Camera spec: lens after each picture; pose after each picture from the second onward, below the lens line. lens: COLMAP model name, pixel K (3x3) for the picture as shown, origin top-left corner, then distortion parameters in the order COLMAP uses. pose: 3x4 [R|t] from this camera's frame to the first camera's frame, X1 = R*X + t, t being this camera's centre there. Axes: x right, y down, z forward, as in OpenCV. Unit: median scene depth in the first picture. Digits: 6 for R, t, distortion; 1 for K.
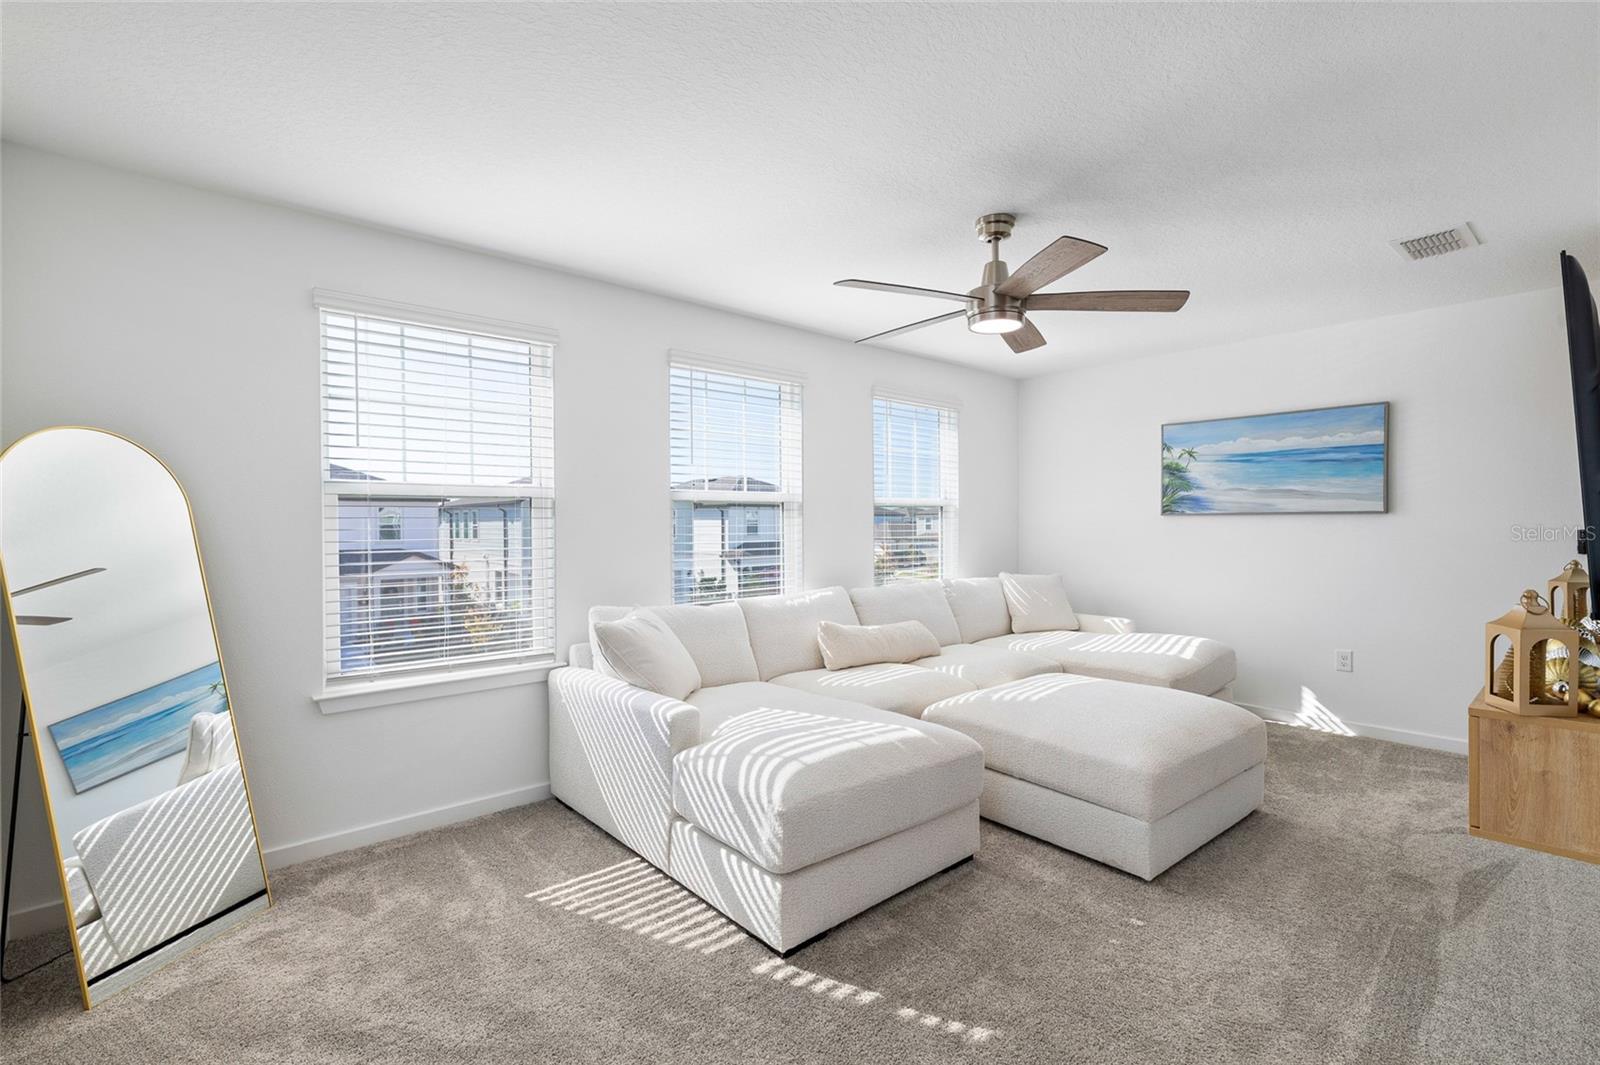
lens RADIAL K [[726.8, 0, 794.1], [0, 726.8, 535.2], [0, 0, 1]] dist [0.001685, 0.000024]
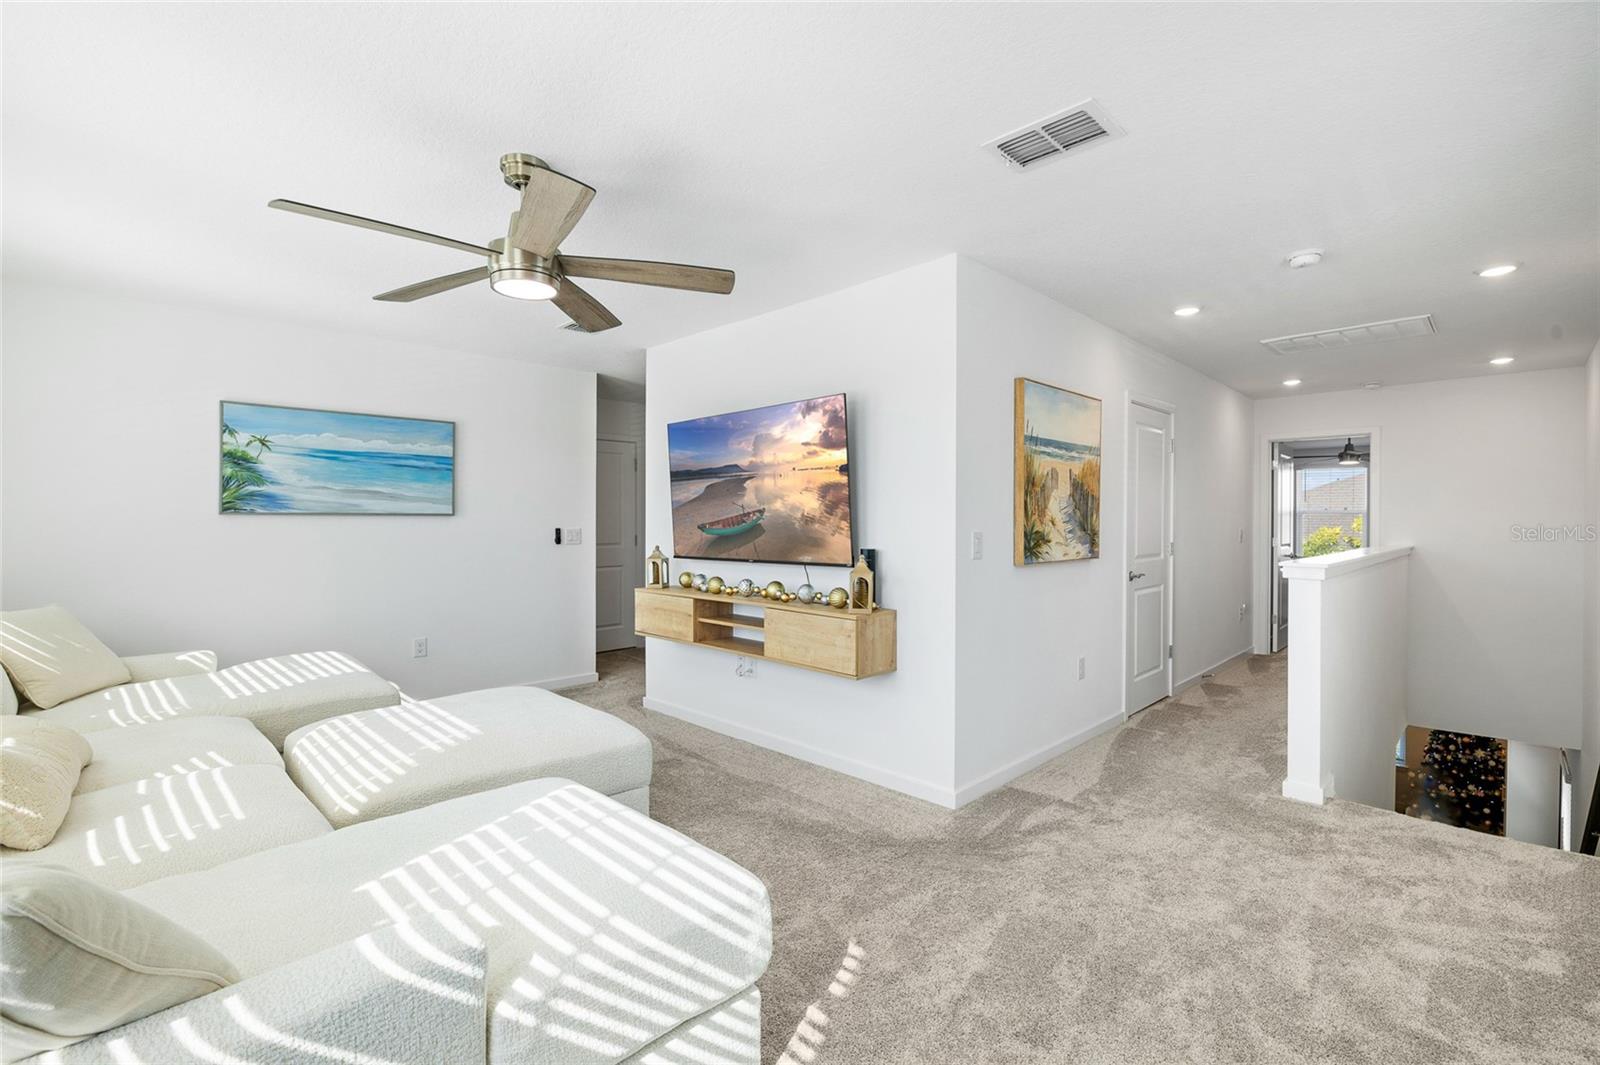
lens RADIAL K [[726.8, 0, 798.2], [0, 726.8, 530.9], [0, 0, 1]] dist [0.001685, 0.000024]
pose [[-0.083499, -0.008922, 0.996468, -0.400508], [0.018203, 0.999779, 0.010477, -0.006990], [-0.996342, 0.019014, -0.083318, 0.514986]]
